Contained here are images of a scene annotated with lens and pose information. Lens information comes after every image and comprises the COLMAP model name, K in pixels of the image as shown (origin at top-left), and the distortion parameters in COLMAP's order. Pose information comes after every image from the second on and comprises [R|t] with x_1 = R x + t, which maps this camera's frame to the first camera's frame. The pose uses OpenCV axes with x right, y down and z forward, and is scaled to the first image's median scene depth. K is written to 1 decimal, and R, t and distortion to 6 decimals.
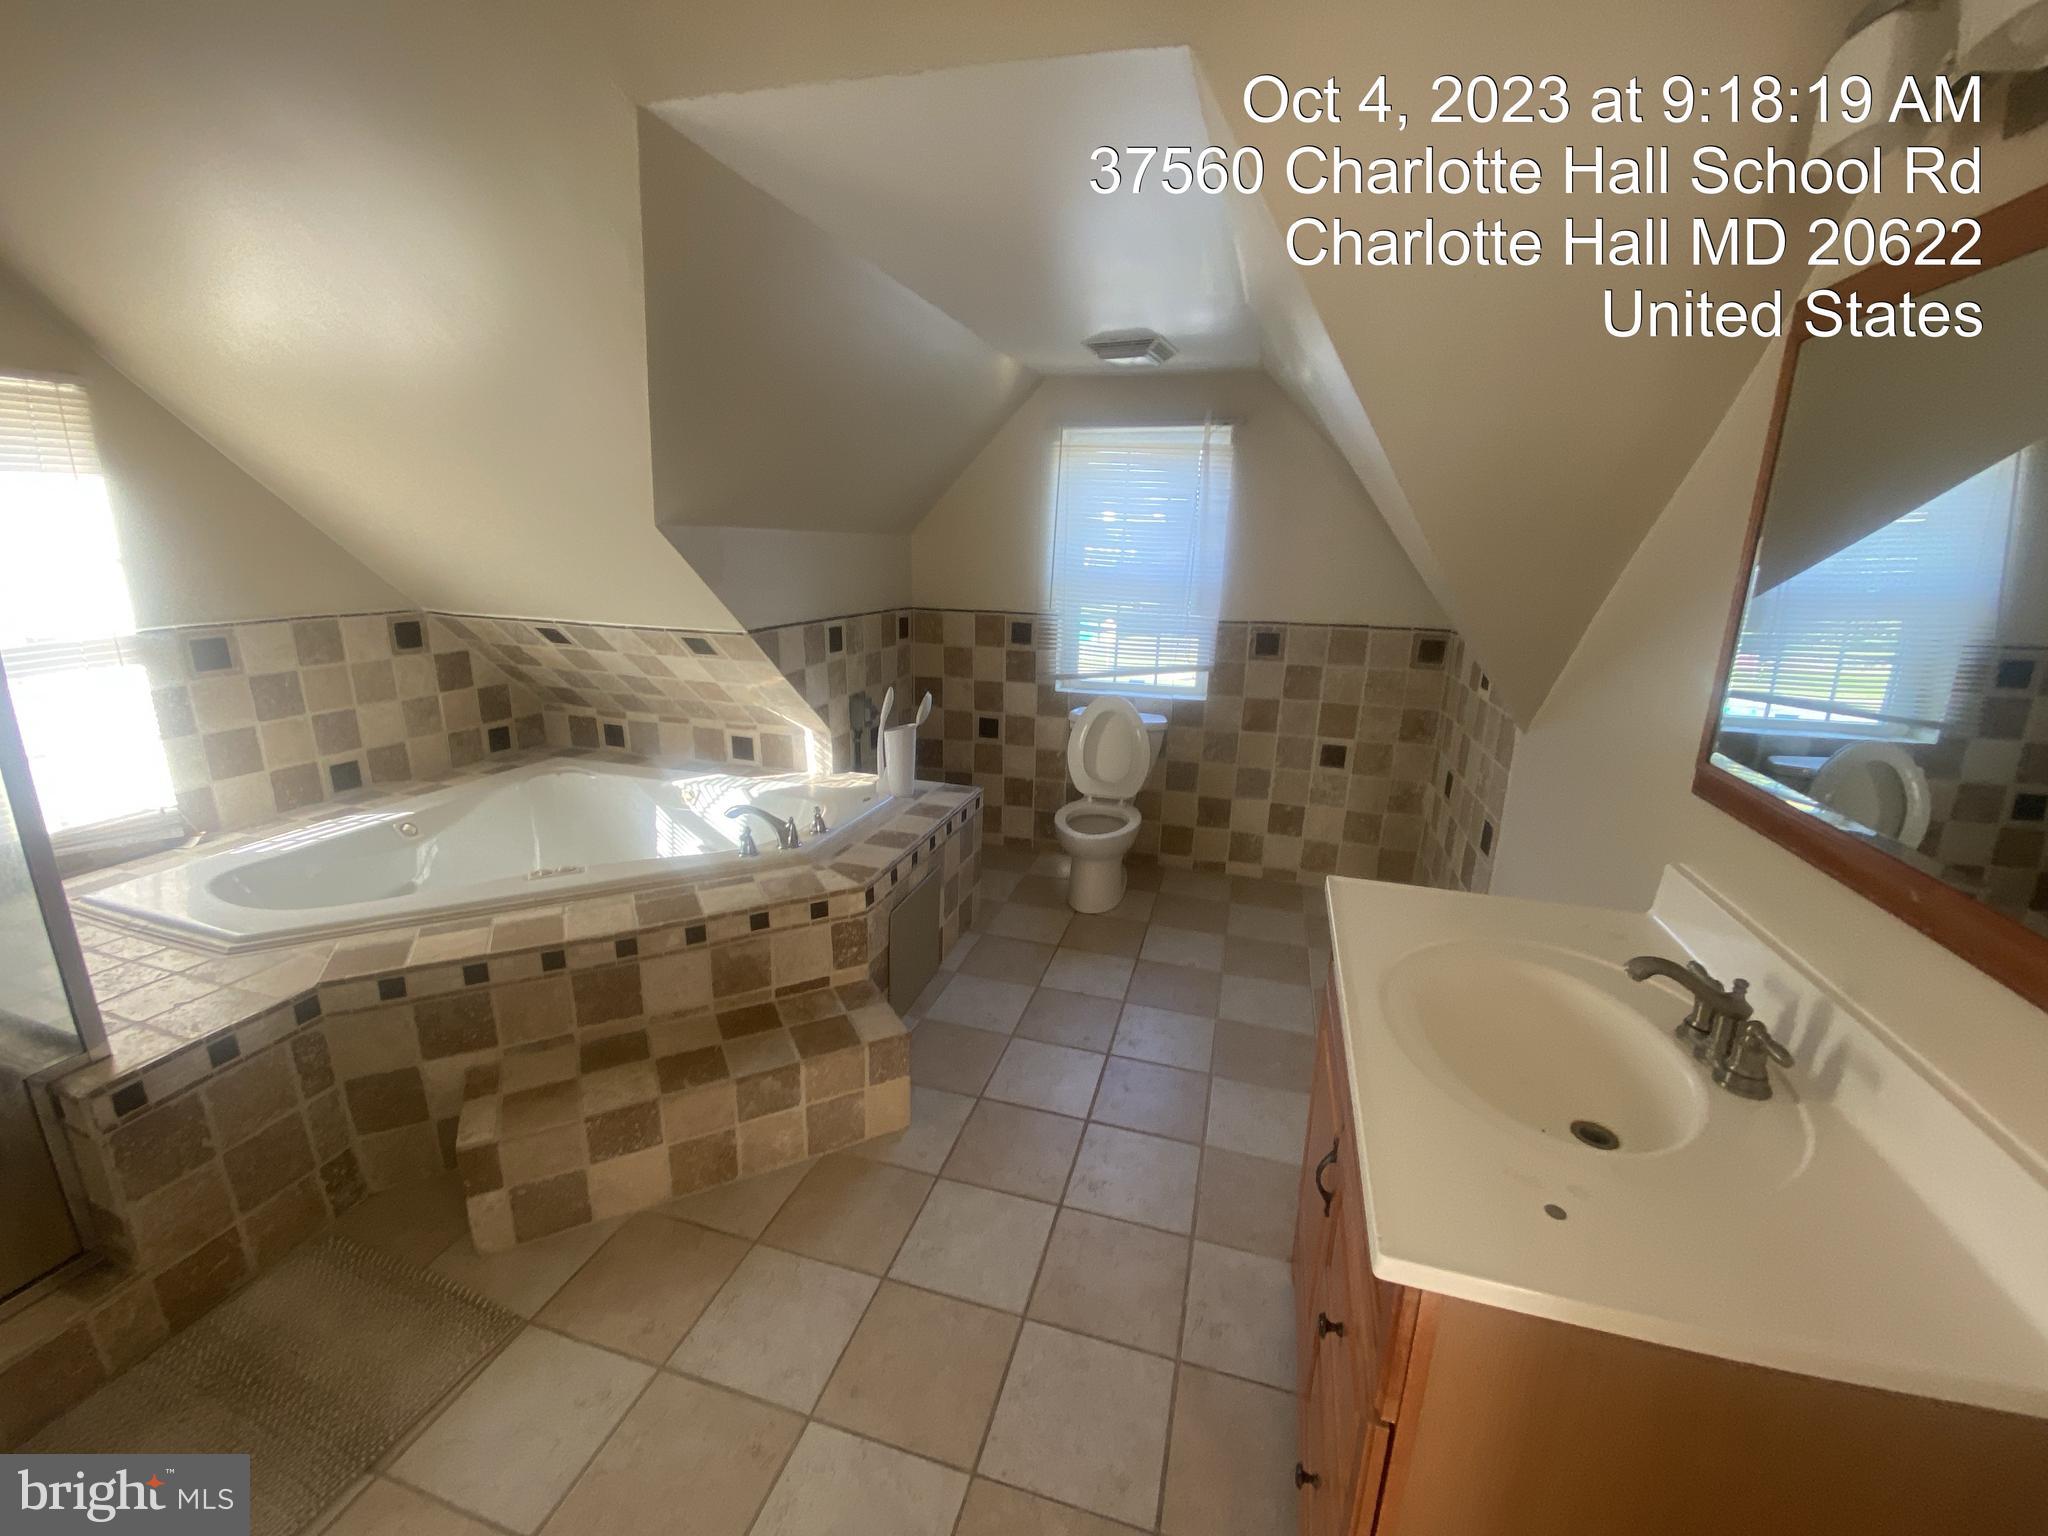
lens RADIAL K [[827.4, 0, 1023.0], [0, 827.4, 762.6], [0, 0, 1]] dist [0.009038, -0.015231]
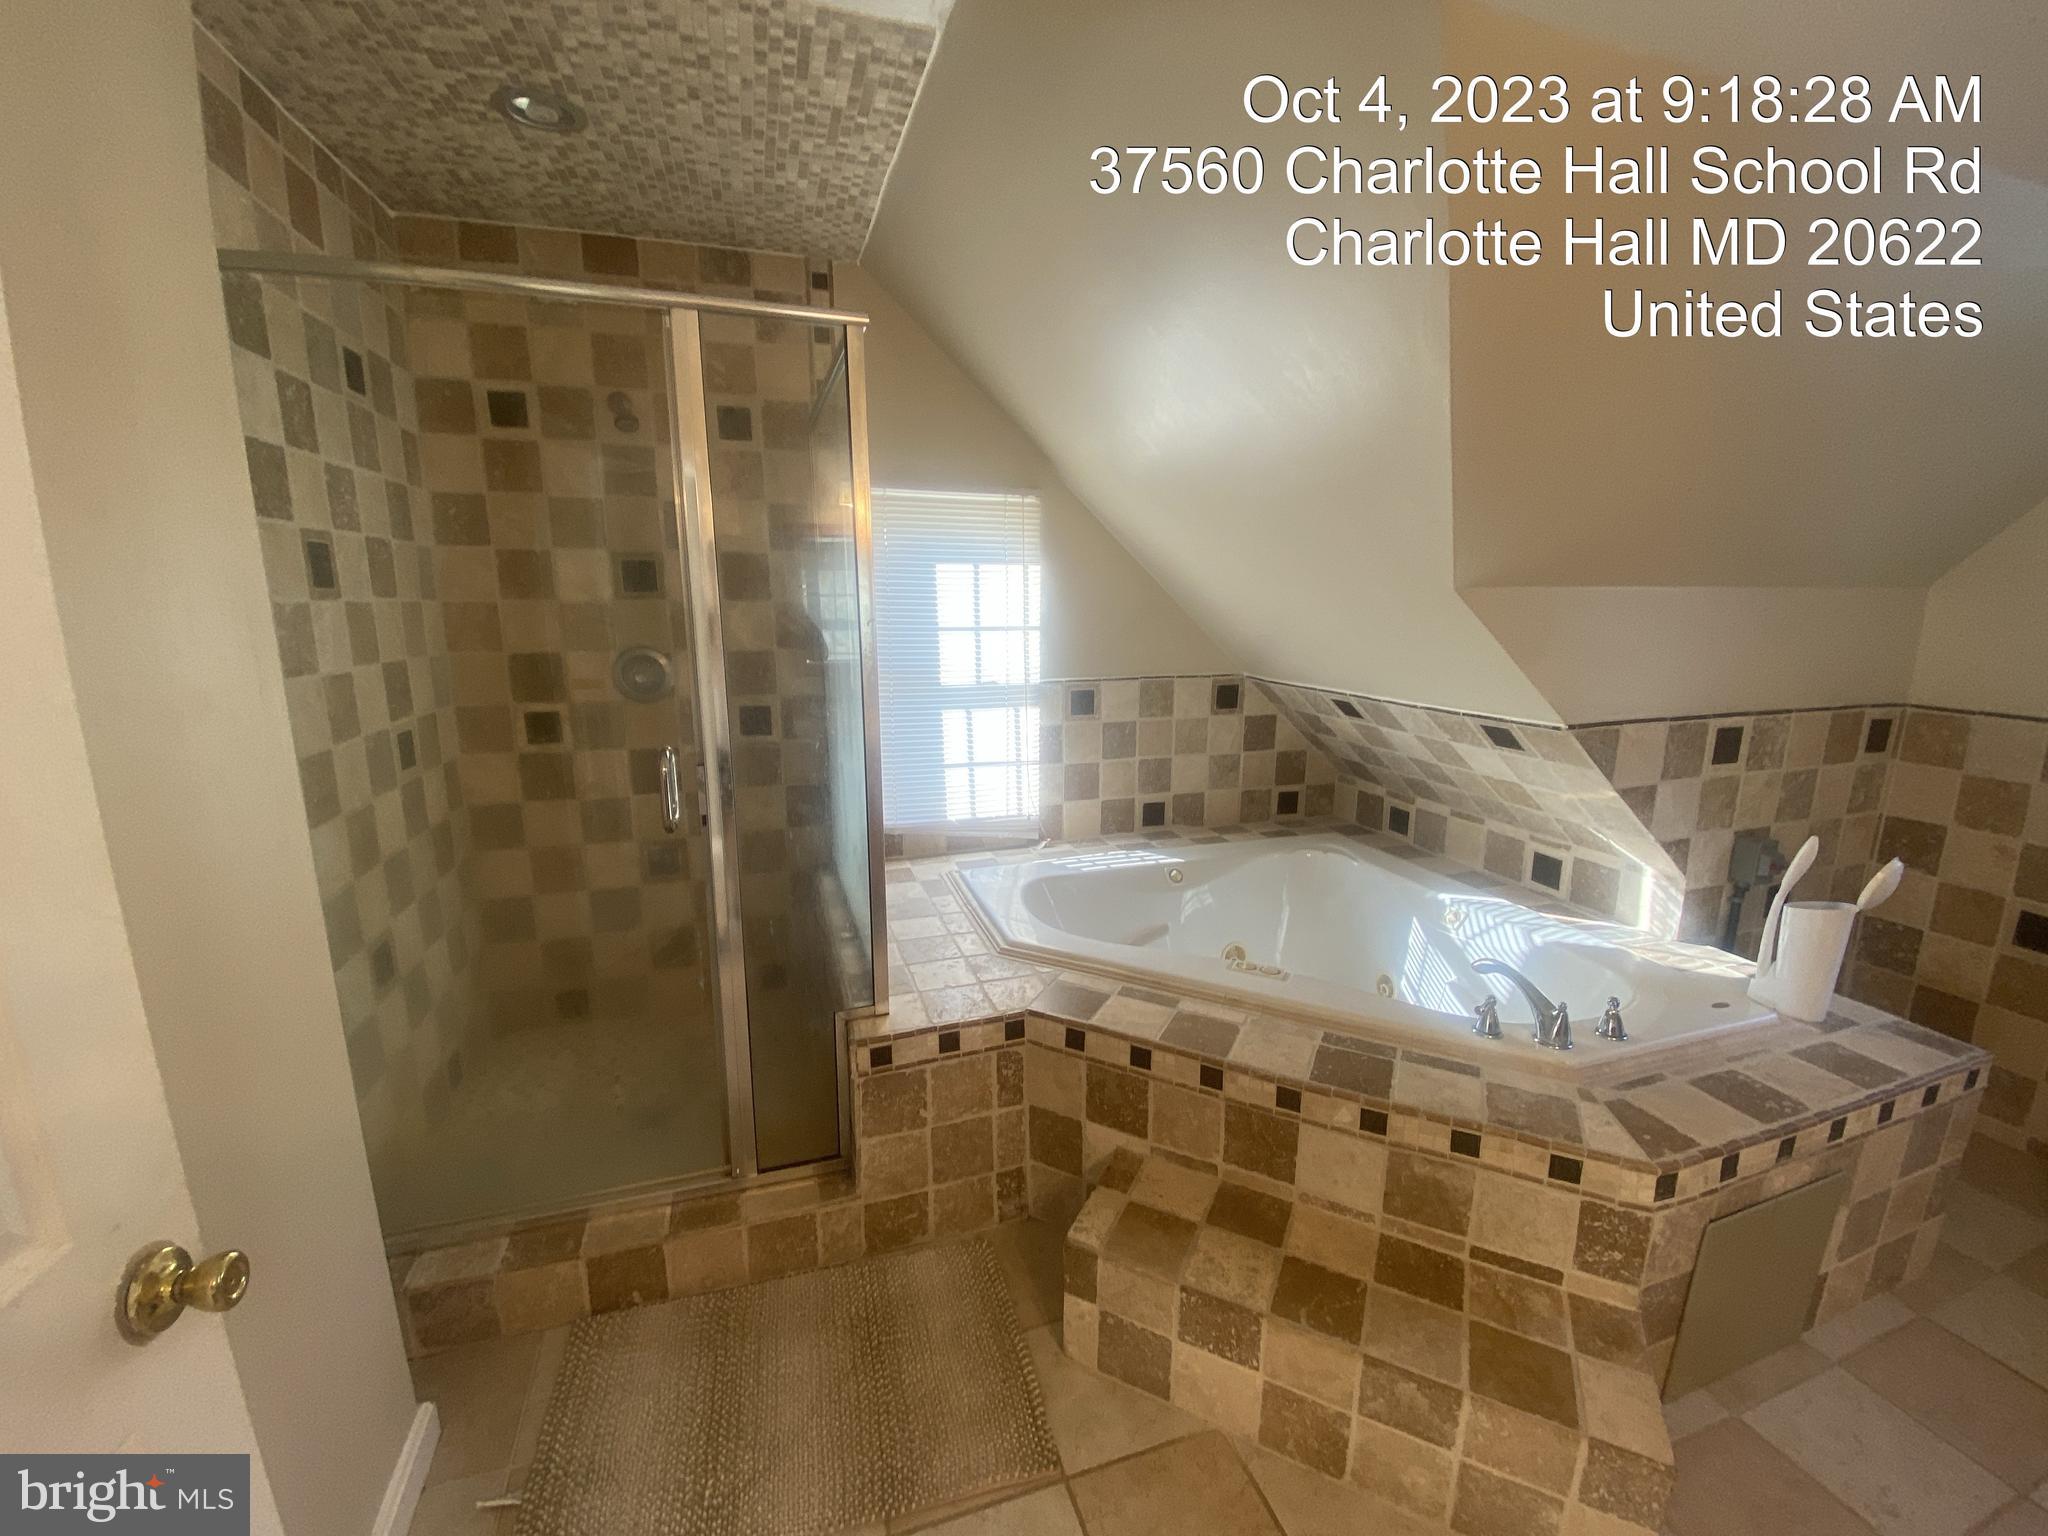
lens RADIAL K [[827.4, 0, 1023.0], [0, 827.4, 762.6], [0, 0, 1]] dist [0.009038, -0.015231]
pose [[0.568736, 0.136545, -0.811107, -0.006006], [-0.197074, 0.980022, 0.026795, -0.055035], [0.798562, 0.144608, 0.584283, 0.199732]]
